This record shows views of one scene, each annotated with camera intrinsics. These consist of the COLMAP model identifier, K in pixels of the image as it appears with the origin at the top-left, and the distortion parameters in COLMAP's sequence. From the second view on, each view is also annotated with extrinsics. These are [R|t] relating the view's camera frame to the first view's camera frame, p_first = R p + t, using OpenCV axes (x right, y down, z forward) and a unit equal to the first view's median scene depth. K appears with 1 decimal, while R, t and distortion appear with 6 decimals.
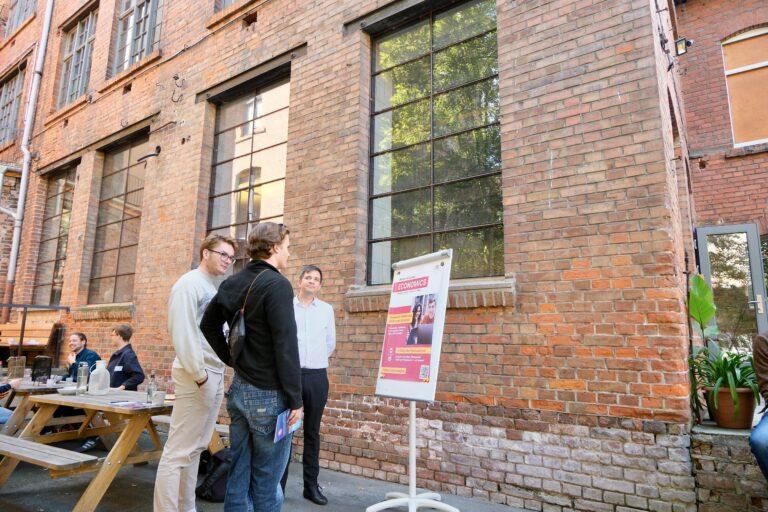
lens RADIAL K [[490.1, 0, 383.3], [0, 490.1, 255.4], [0, 0, 1]] dist [-0.028347, -0.000873]
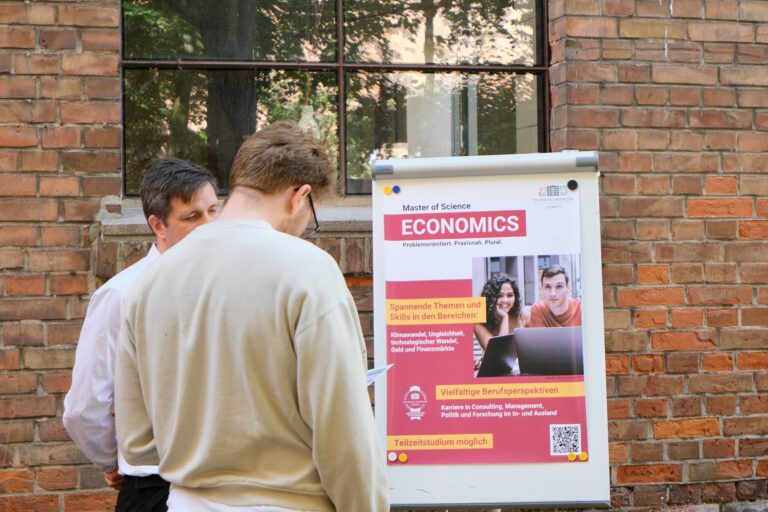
lens RADIAL K [[1451.2, 0, 383.9], [0, 1451.2, 255.7], [0, 0, 1]] dist [-0.063230, 0.000000]
pose [[0.661411, -0.025413, 0.749593, -0.916000], [-0.110322, 0.985259, 0.130746, -0.066881], [-0.741865, -0.169173, 0.648858, 0.295285]]
